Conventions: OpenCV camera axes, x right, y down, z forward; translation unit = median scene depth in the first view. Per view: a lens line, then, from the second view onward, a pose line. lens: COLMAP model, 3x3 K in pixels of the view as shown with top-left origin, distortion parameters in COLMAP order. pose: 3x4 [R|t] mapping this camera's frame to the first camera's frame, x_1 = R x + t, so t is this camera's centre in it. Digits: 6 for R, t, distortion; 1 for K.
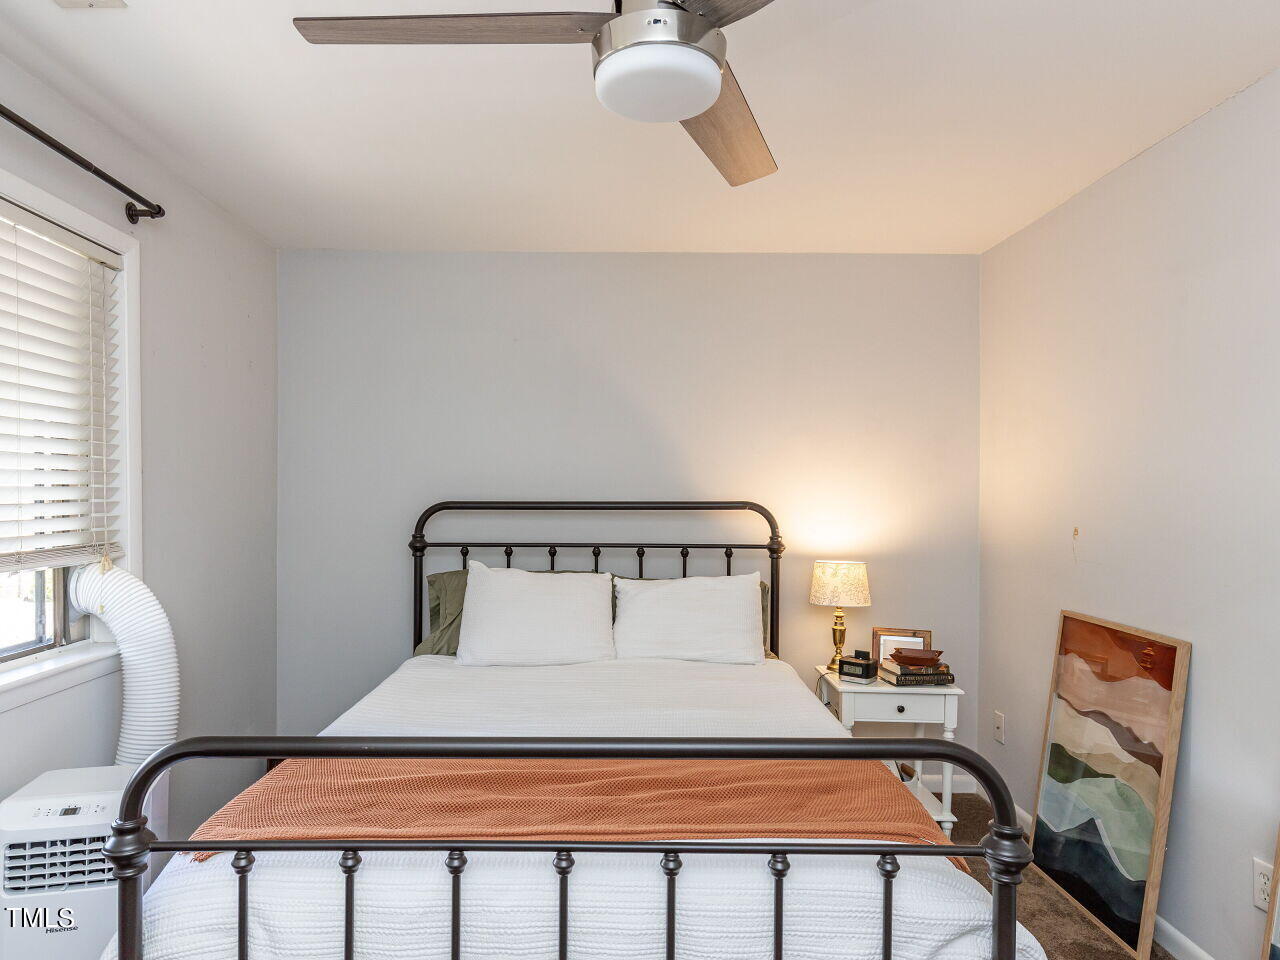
lens RADIAL K [[828.4, 0, 608.7], [0, 828.4, 496.5], [0, 0, 1]] dist [0.008546, 0.001110]
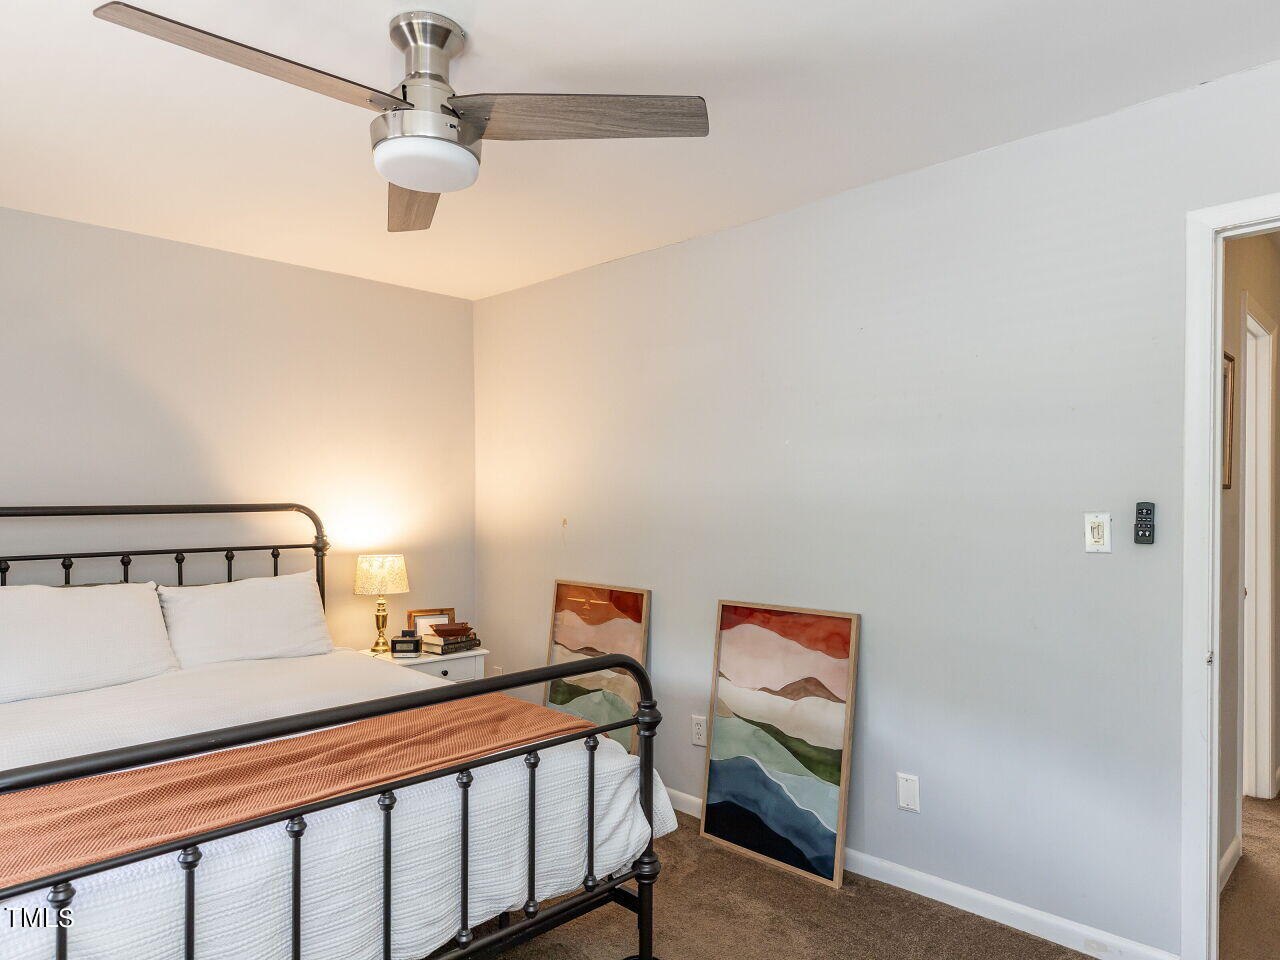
lens RADIAL K [[828.4, 0, 632.0], [0, 828.4, 506.3], [0, 0, 1]] dist [0.008546, 0.001110]
pose [[0.708050, -0.014049, 0.706022, -0.294798], [0.008810, 0.999900, 0.011061, 0.002224], [-0.706107, -0.001612, 0.708103, -0.045382]]
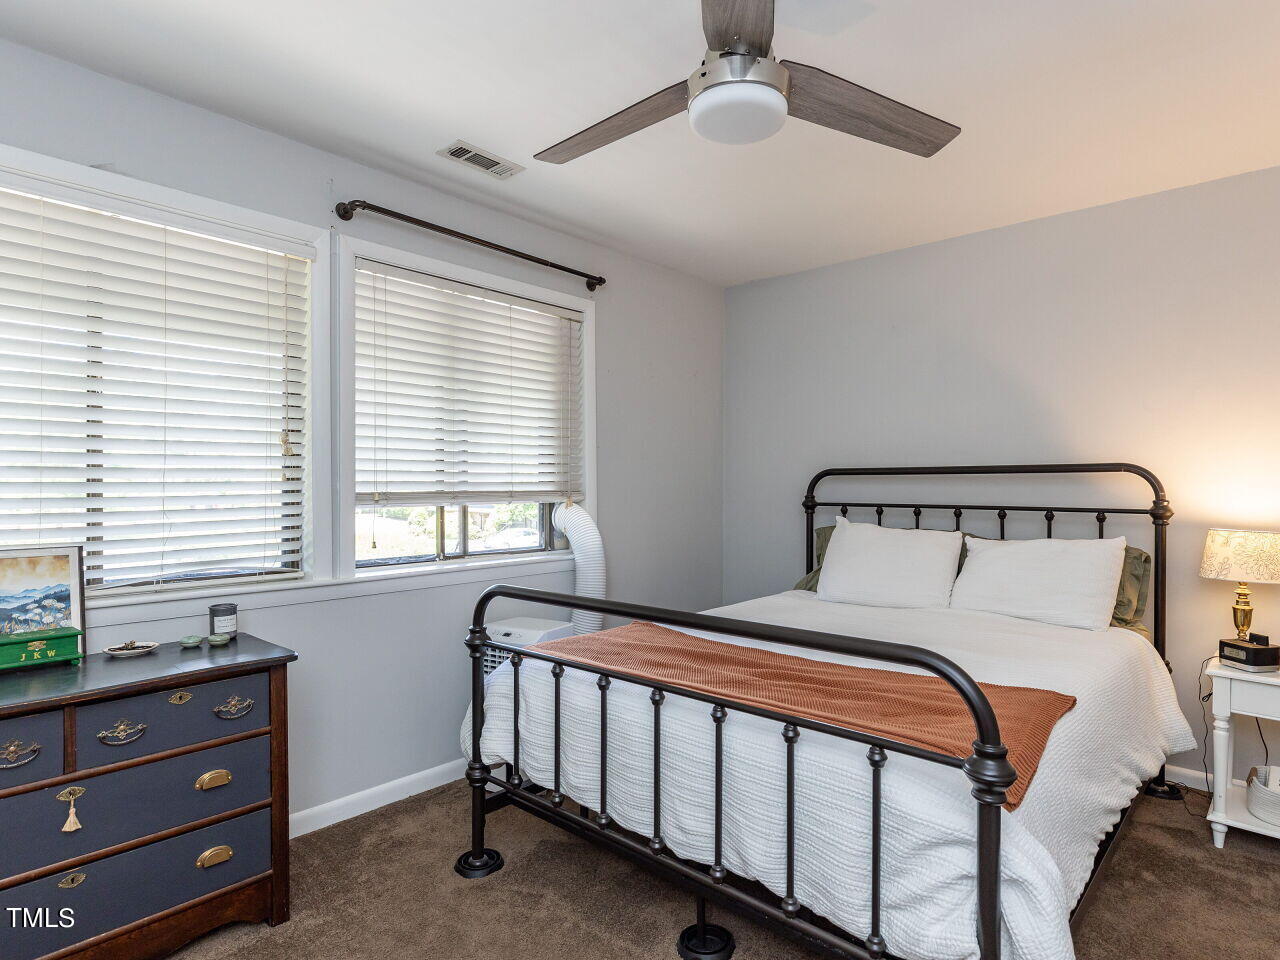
lens RADIAL K [[707.2, 0, 637.4], [0, 707.2, 477.5], [0, 0, 1]] dist [0.016702, 0.000748]
pose [[0.748864, -0.007488, -0.662681, 0.323990], [-0.002944, 0.999889, -0.014626, 0.040062], [0.662717, 0.012904, 0.748759, 0.035509]]
